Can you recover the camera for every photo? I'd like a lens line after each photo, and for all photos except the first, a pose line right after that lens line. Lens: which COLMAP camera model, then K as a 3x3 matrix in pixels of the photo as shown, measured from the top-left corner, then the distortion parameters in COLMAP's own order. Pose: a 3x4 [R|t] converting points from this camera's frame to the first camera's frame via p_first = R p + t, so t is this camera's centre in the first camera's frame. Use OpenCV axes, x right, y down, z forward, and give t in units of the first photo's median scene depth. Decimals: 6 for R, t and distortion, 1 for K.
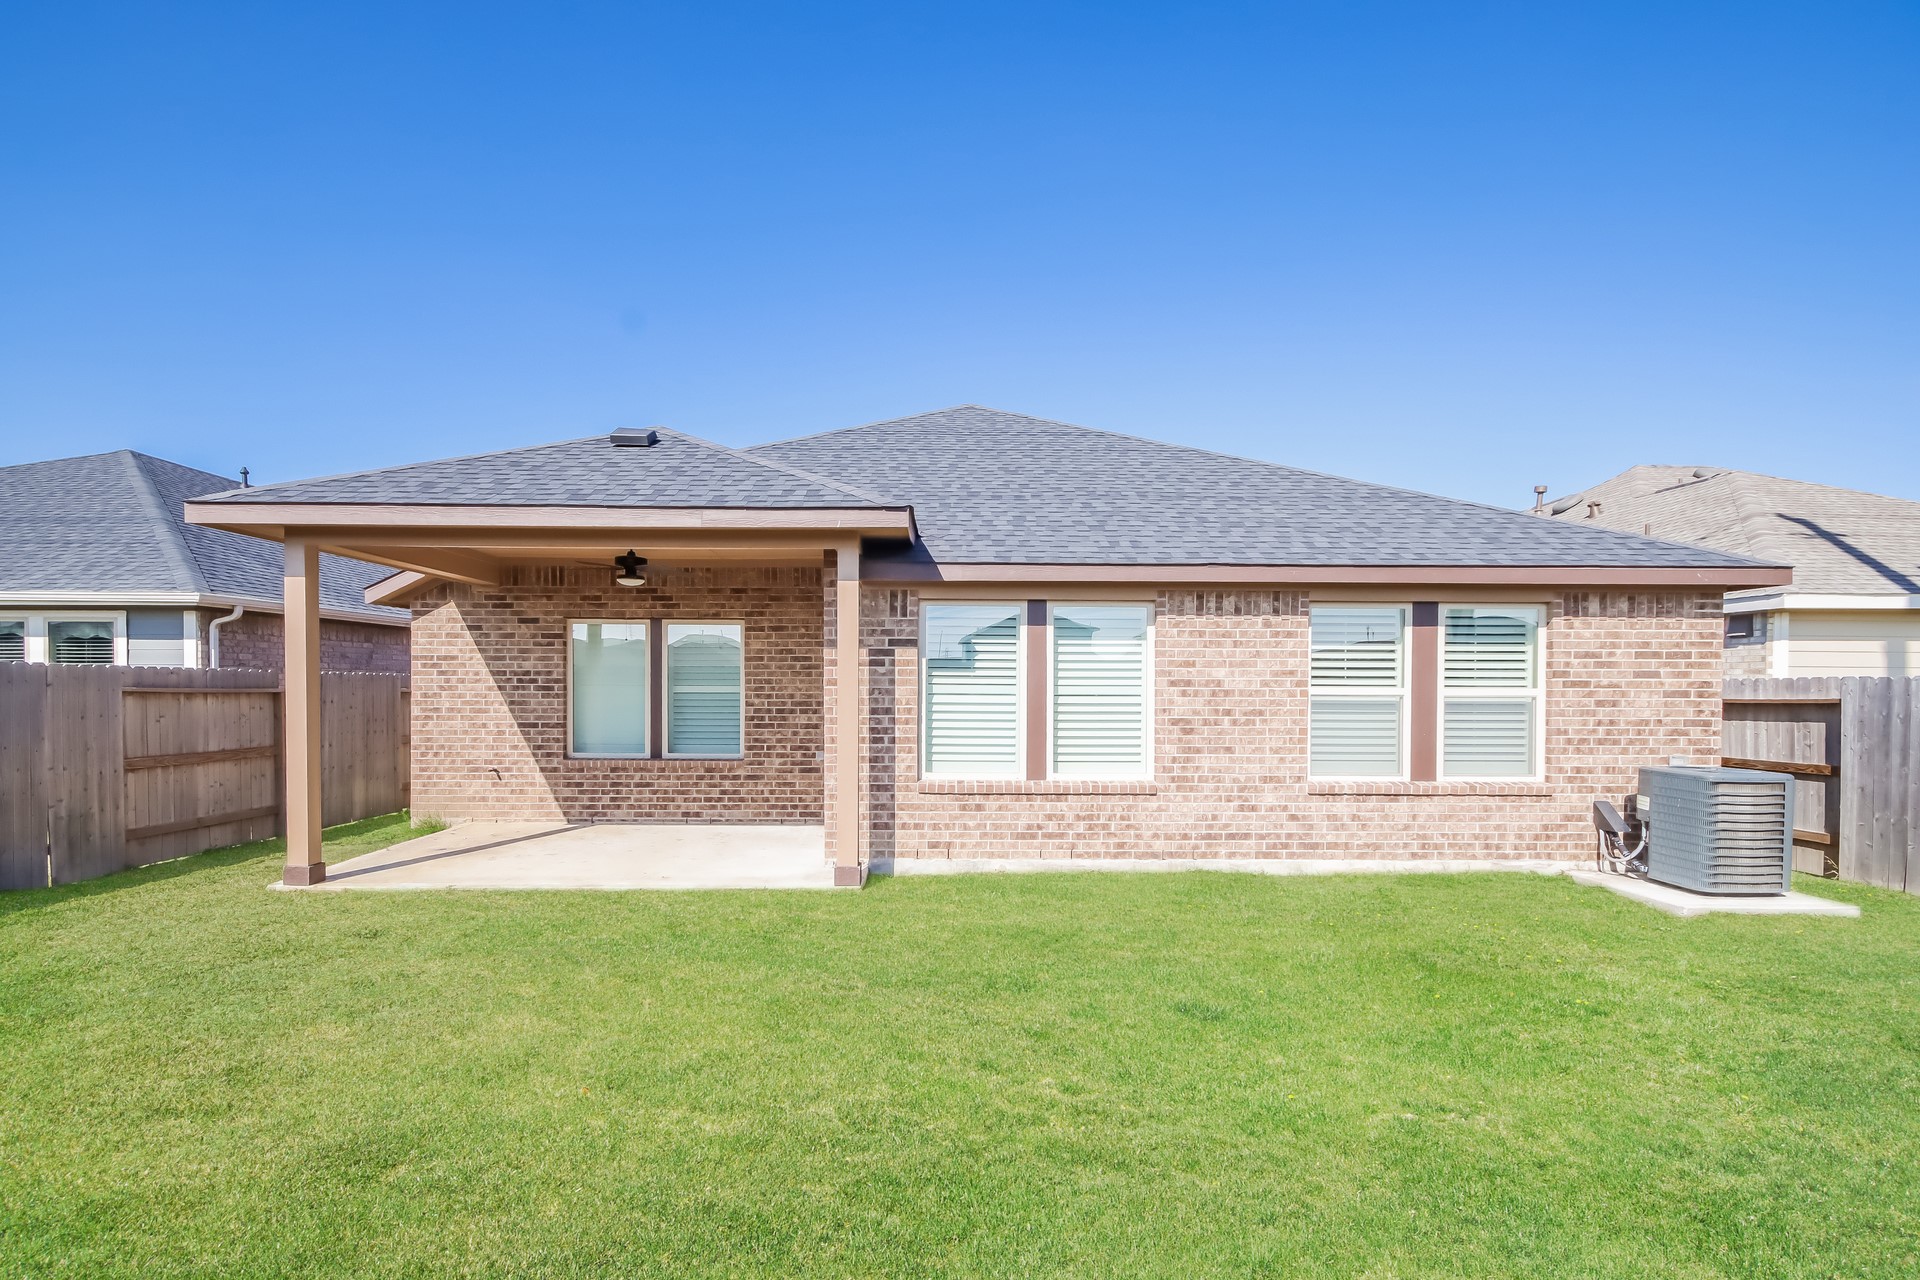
lens RADIAL K [[888.7, 0, 969.3], [0, 888.7, 695.6], [0, 0, 1]] dist [-0.003865, -0.000234]
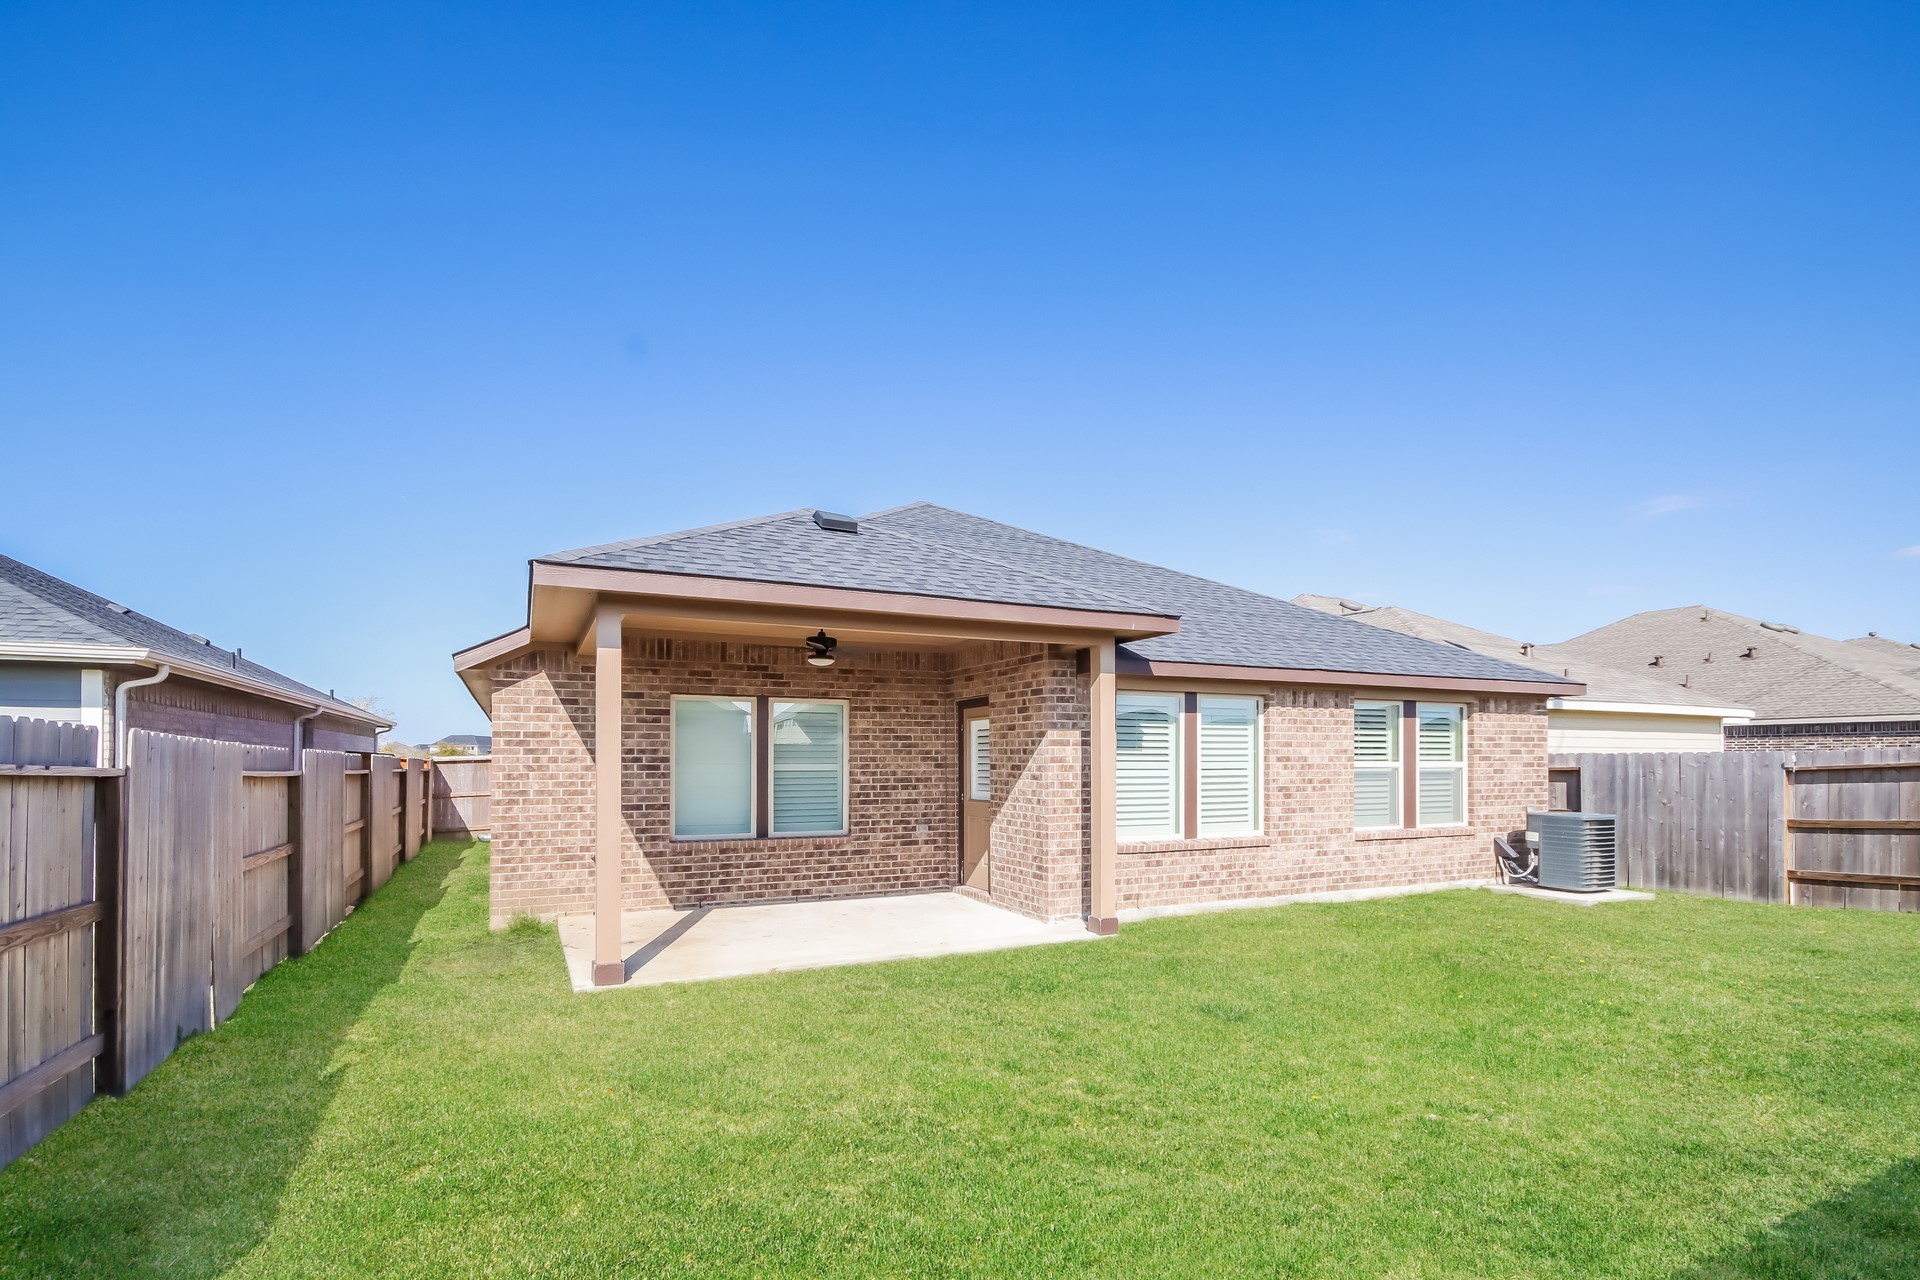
lens RADIAL K [[888.7, 0, 964.1], [0, 888.7, 752.3], [0, 0, 1]] dist [-0.003865, -0.000234]
pose [[0.912330, -0.001457, 0.409453, -0.675380], [0.010252, 0.999761, -0.019287, -0.003622], [-0.409328, 0.021794, 0.912127, 0.006654]]
